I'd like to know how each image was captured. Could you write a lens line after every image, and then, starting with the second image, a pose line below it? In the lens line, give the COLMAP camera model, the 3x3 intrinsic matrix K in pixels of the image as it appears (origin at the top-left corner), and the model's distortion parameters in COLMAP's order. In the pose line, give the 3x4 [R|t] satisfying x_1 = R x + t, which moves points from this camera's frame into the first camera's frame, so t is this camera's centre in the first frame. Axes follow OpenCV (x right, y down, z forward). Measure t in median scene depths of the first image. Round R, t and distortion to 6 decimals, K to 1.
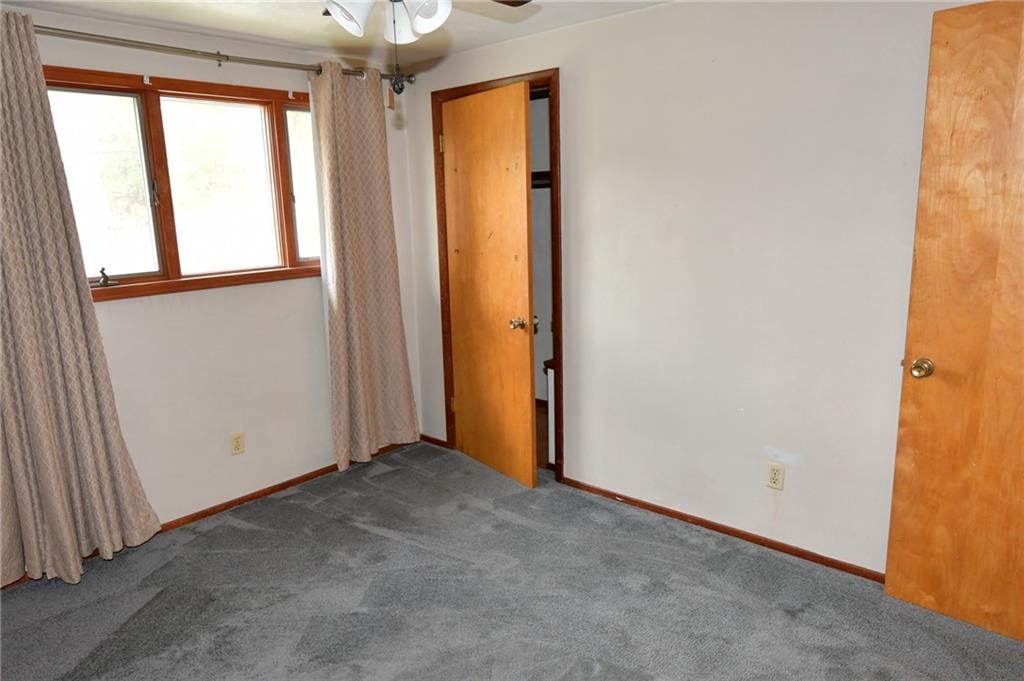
lens RADIAL K [[678.9, 0, 514.3], [0, 678.9, 337.3], [0, 0, 1]] dist [0.001783, -0.003095]
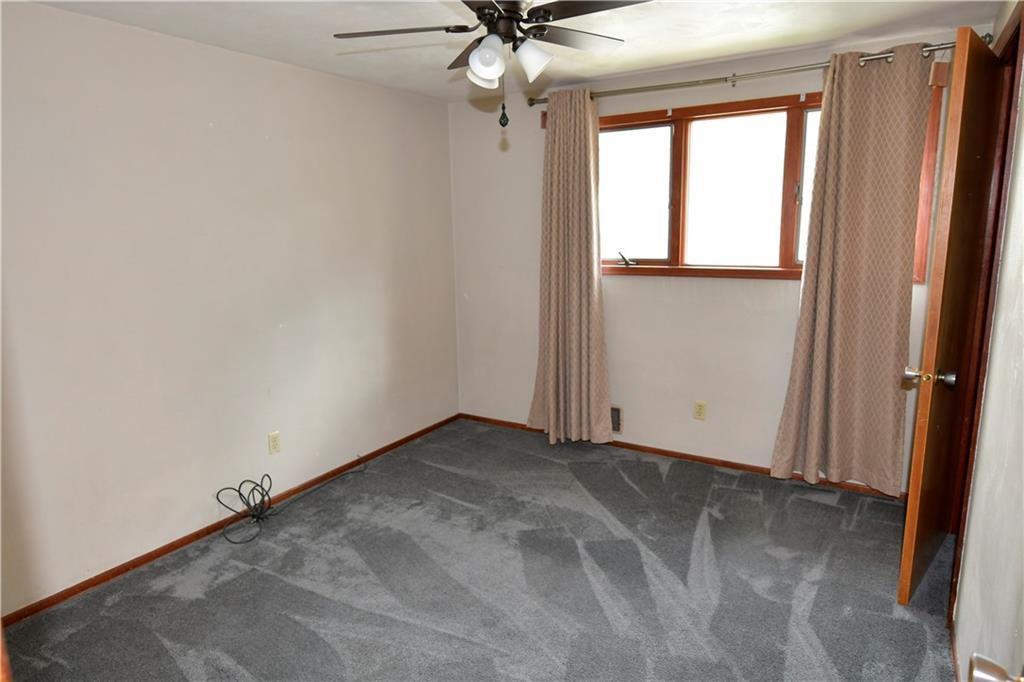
lens RADIAL K [[623.9, 0, 514.9], [0, 623.9, 343.4], [0, 0, 1]] dist [-0.007440, -0.001994]
pose [[0.169894, 0.206882, -0.963502, 0.576236], [-0.184067, 0.967171, 0.175213, -0.090165], [0.968120, 0.147581, 0.202396, 0.467331]]
